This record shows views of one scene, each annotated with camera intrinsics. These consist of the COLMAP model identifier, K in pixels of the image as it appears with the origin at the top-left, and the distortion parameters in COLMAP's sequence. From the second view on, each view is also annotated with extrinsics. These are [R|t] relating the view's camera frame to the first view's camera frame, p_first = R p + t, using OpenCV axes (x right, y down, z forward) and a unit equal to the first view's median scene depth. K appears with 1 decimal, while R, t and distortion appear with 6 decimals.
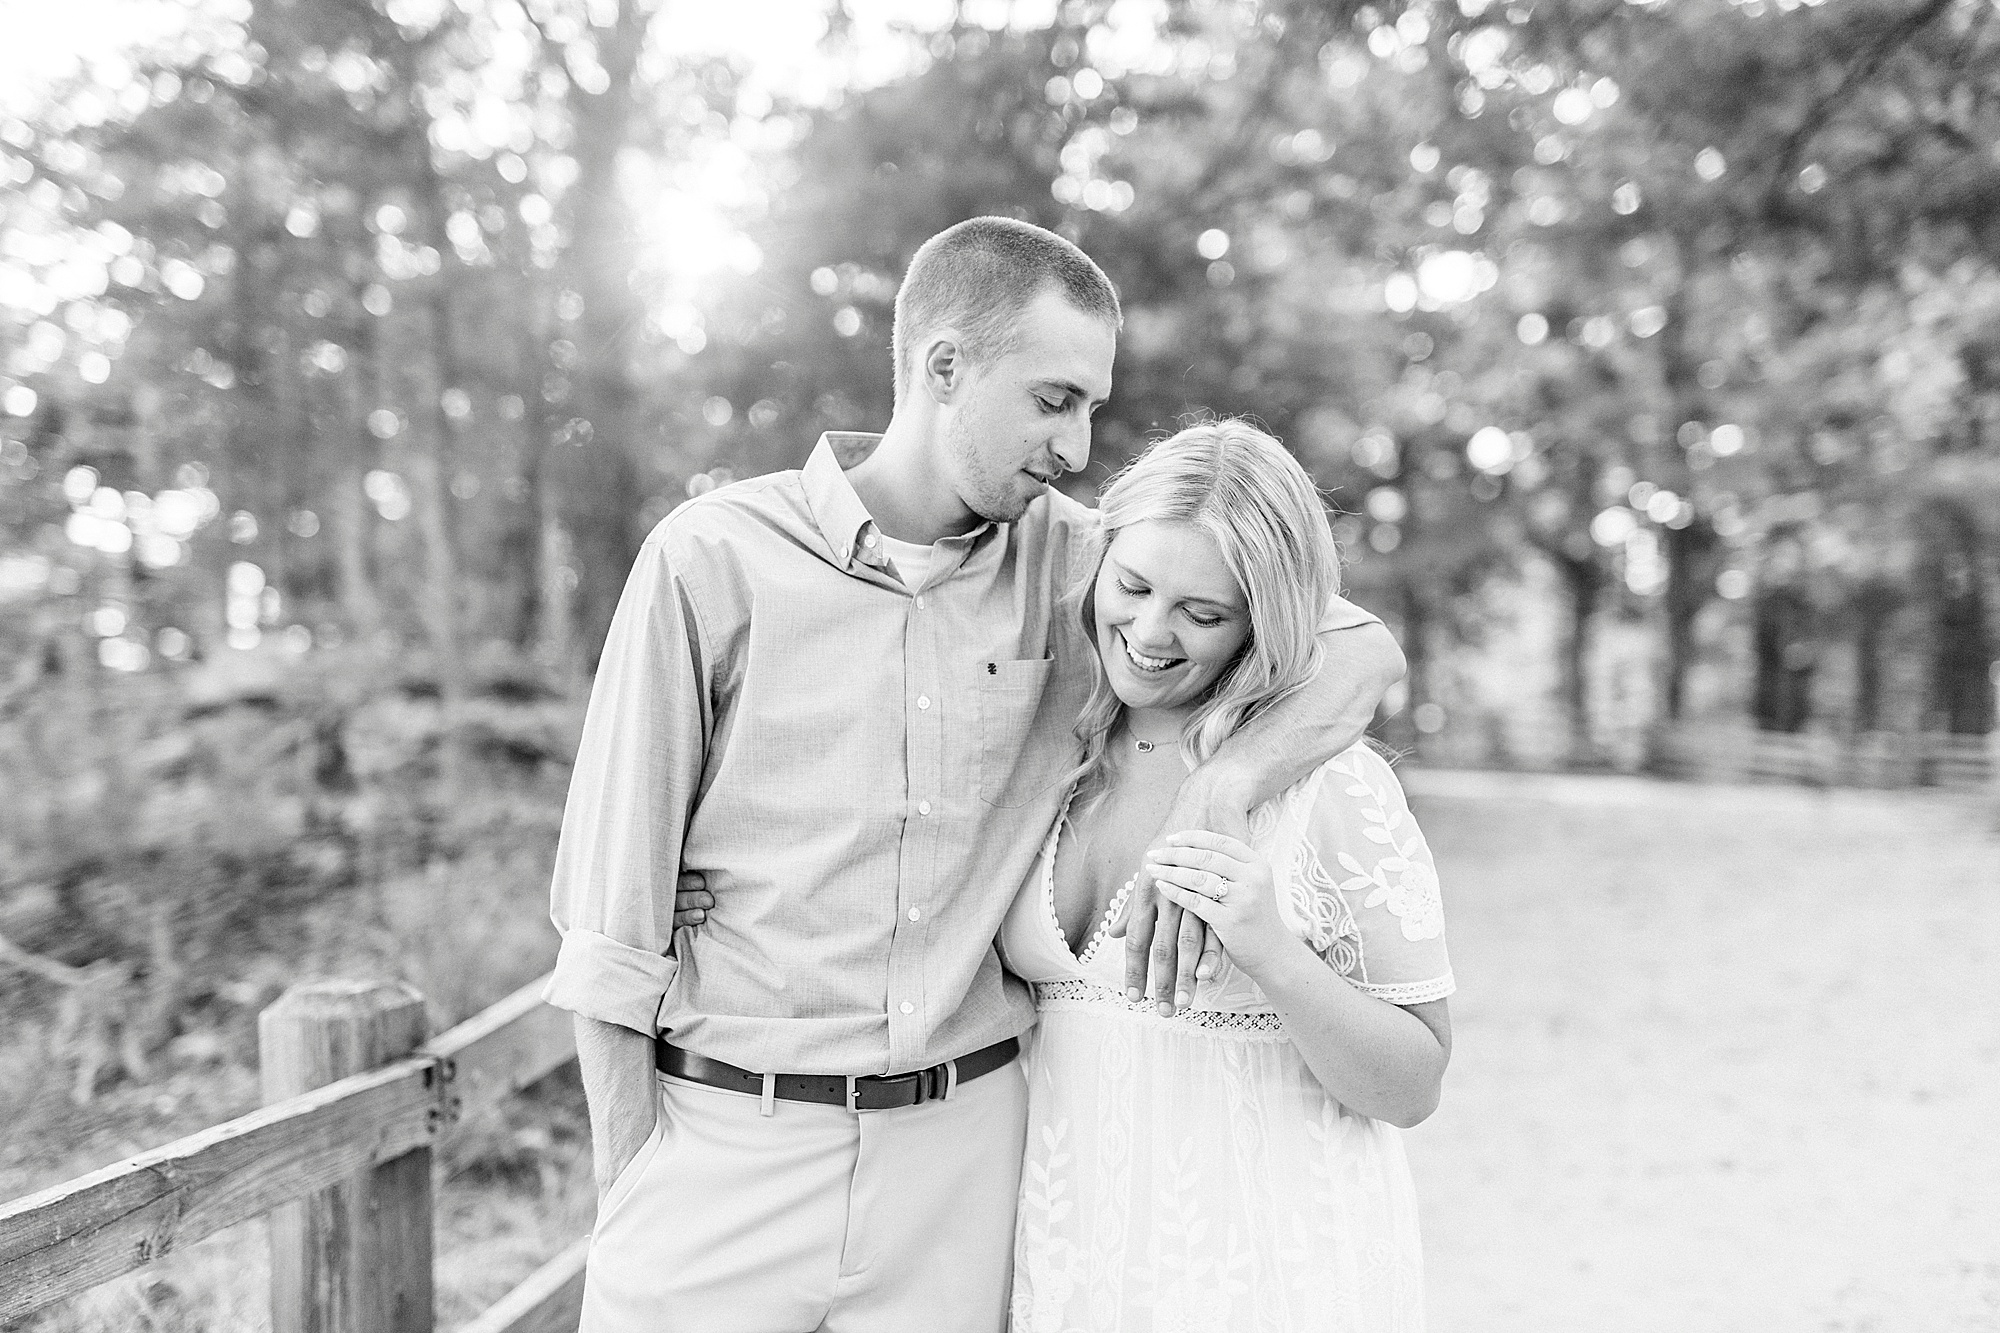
lens RADIAL K [[2773.2, 0, 1000.0], [0, 2773.2, 666.5], [0, 0, 1]] dist [0.013341, -0.068069]
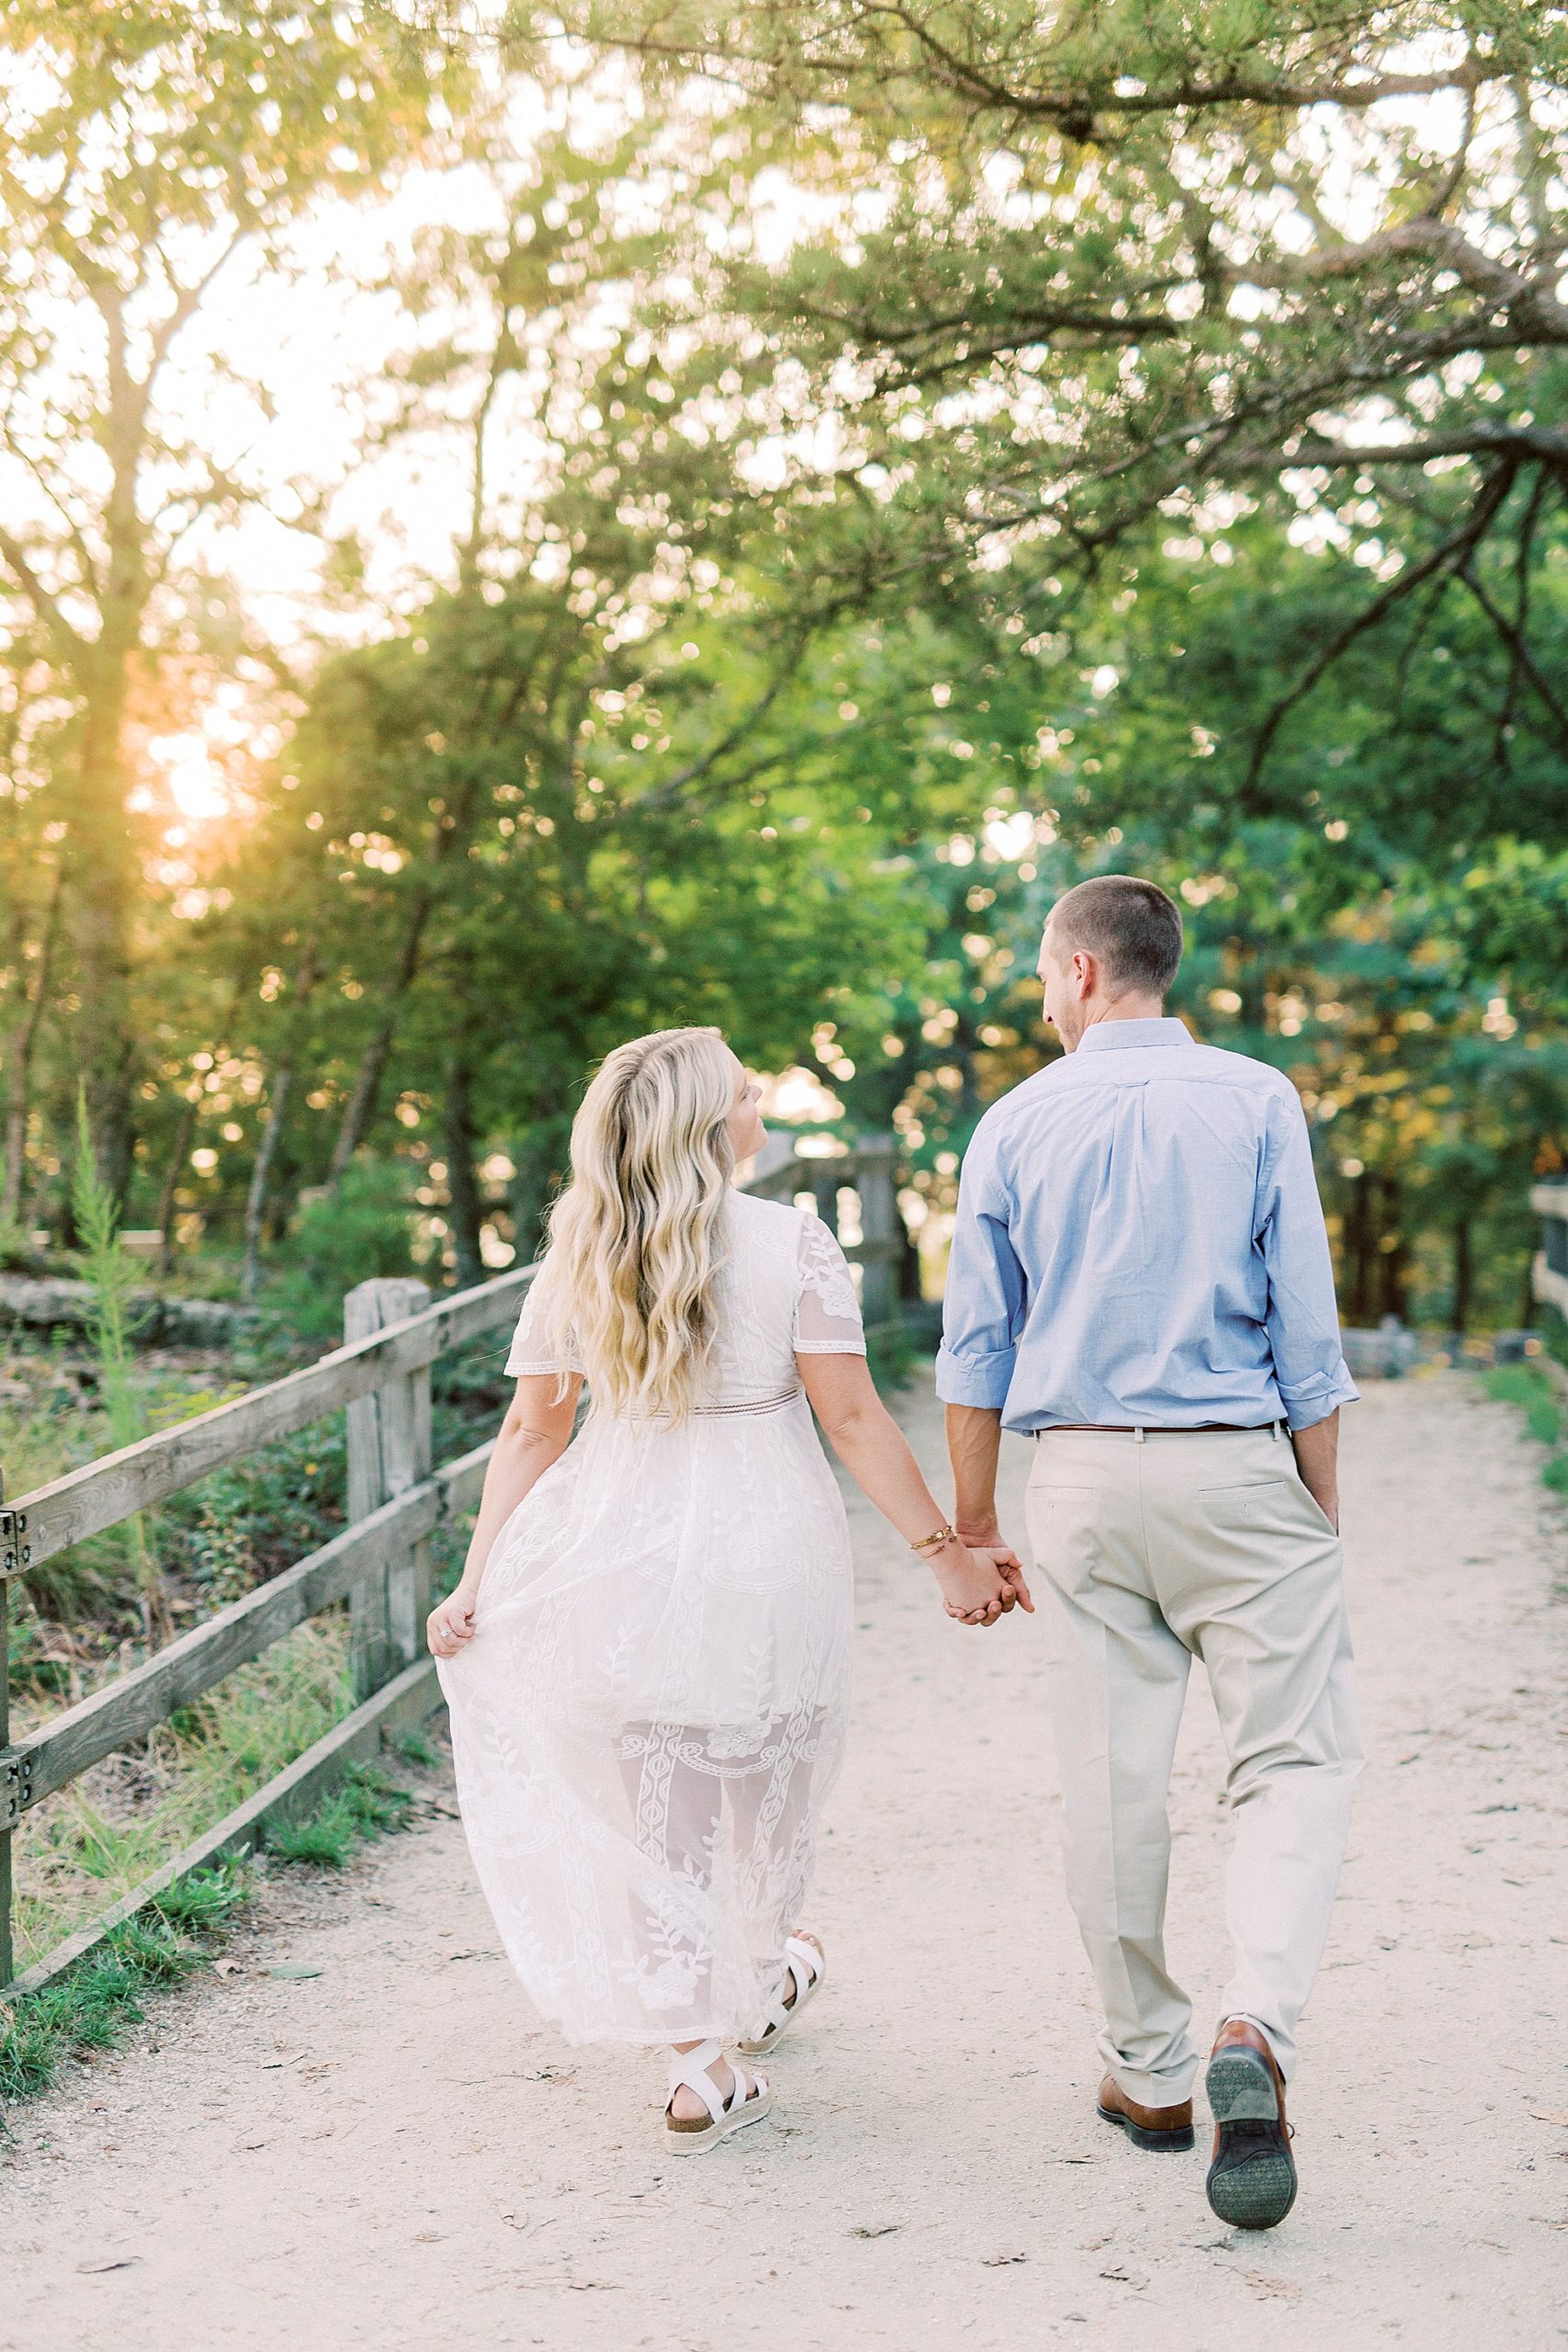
lens RADIAL K [[3260.9, 0, 784.0], [0, 3260.9, 1176.0], [0, 0, 1]] dist [0.013341, -0.068069]
pose [[0.997476, -0.003207, 0.070937, 0.011693], [0.005235, 0.999582, -0.028428, 0.007258], [-0.070816, 0.028728, 0.997076, -0.132595]]
